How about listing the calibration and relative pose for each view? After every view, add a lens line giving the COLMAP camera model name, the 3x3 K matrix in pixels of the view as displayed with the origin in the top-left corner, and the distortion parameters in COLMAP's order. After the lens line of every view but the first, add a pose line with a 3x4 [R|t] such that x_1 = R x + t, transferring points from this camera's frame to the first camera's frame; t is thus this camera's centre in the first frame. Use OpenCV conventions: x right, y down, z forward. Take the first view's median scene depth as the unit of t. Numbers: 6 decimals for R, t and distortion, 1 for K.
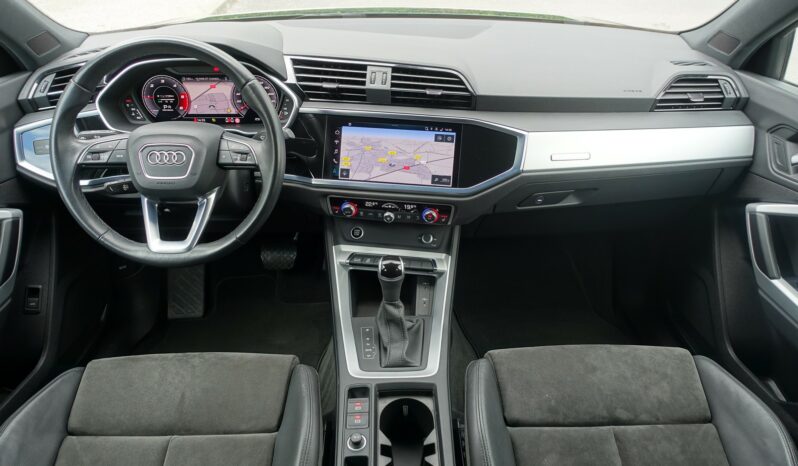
lens RADIAL K [[544.5, 0, 399.0], [0, 544.5, 233.0], [0, 0, 1]] dist [-0.006517, 0.002538]
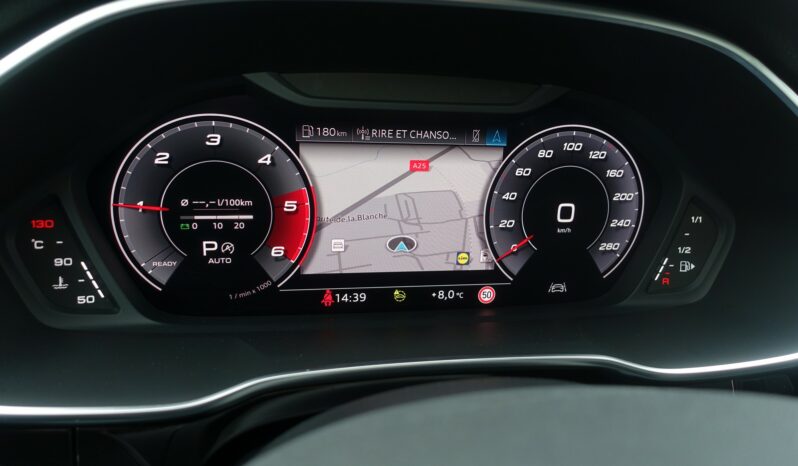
lens RADIAL K [[544.5, 0, 399.0], [0, 544.5, 233.0], [0, 0, 1]] dist [-0.006517, 0.002538]
pose [[0.987385, -0.007300, 0.158169, -0.407279], [0.041170, 0.976415, -0.211940, -0.195153], [-0.152892, 0.215778, 0.964398, 0.801274]]
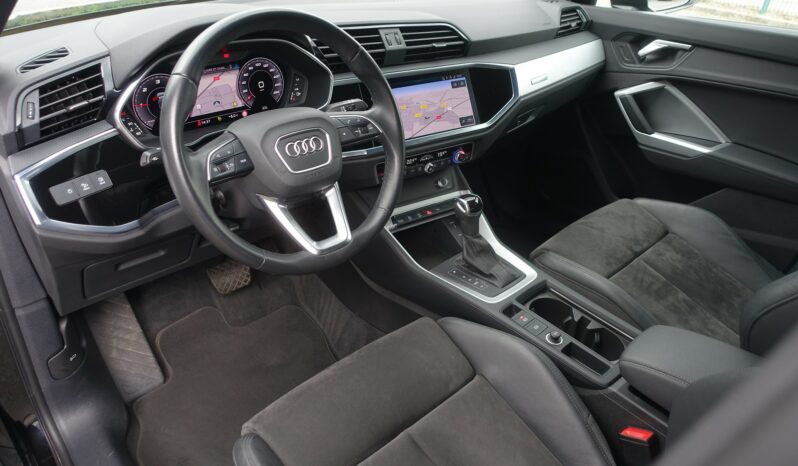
lens RADIAL K [[539.0, 0, 399.0], [0, 539.0, 233.0], [0, 0, 1]] dist [-0.001043, -0.000015]
pose [[0.759188, -0.326899, 0.562824, -0.706247], [0.322537, 0.940035, 0.110923, -0.046023], [-0.565335, 0.097320, 0.819100, 0.181632]]
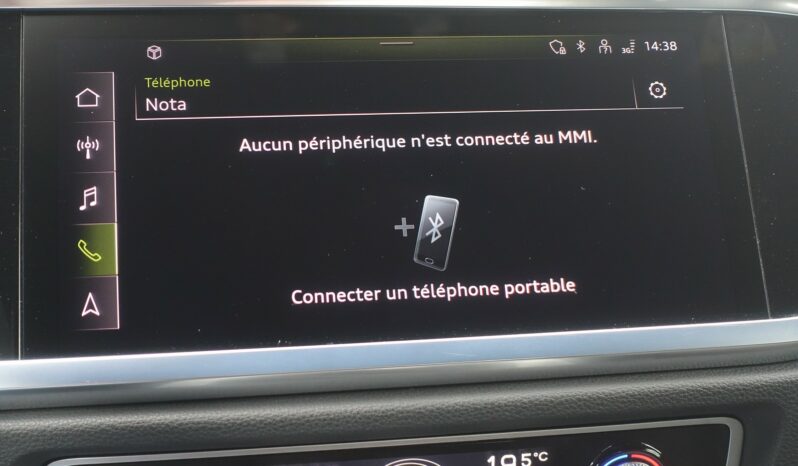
lens RADIAL K [[1284.0, 0, 399.0], [0, 1284.0, 233.0], [0, 0, 1]] dist [-0.105823, -0.090997]
pose [[0.947787, -0.072106, 0.310645, -0.147880], [0.164902, 0.944578, -0.283867, -0.004948], [-0.272960, 0.320271, 0.907149, 0.593173]]
